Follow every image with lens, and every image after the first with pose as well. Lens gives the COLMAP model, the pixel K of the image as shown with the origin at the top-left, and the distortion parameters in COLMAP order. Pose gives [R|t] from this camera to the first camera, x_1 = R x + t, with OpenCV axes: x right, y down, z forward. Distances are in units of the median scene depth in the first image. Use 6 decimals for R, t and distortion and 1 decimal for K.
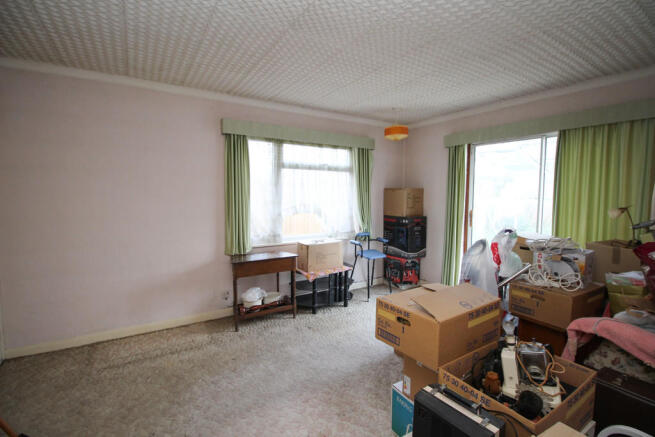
lens RADIAL K [[310.3, 0, 327.5], [0, 310.3, 218.5], [0, 0, 1]] dist [-0.000275, -0.000042]
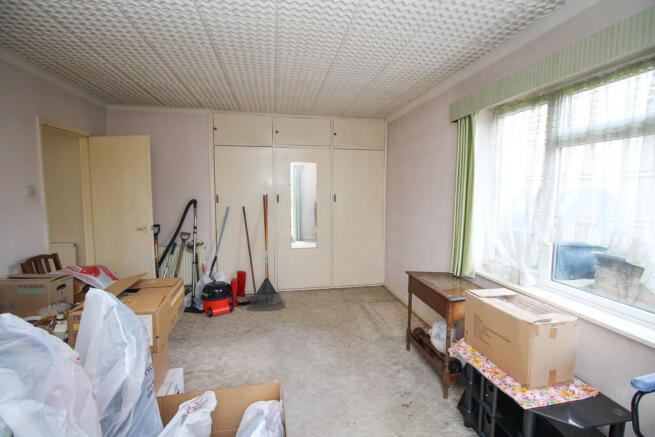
lens RADIAL K [[310.3, 0, 327.5], [0, 310.3, 218.5], [0, 0, 1]] dist [-0.000275, -0.000042]
pose [[-0.394980, 0.084001, -0.914841, 0.583724], [-0.075511, 0.989473, 0.123455, -0.104306], [0.915581, 0.117843, -0.384479, 1.087365]]
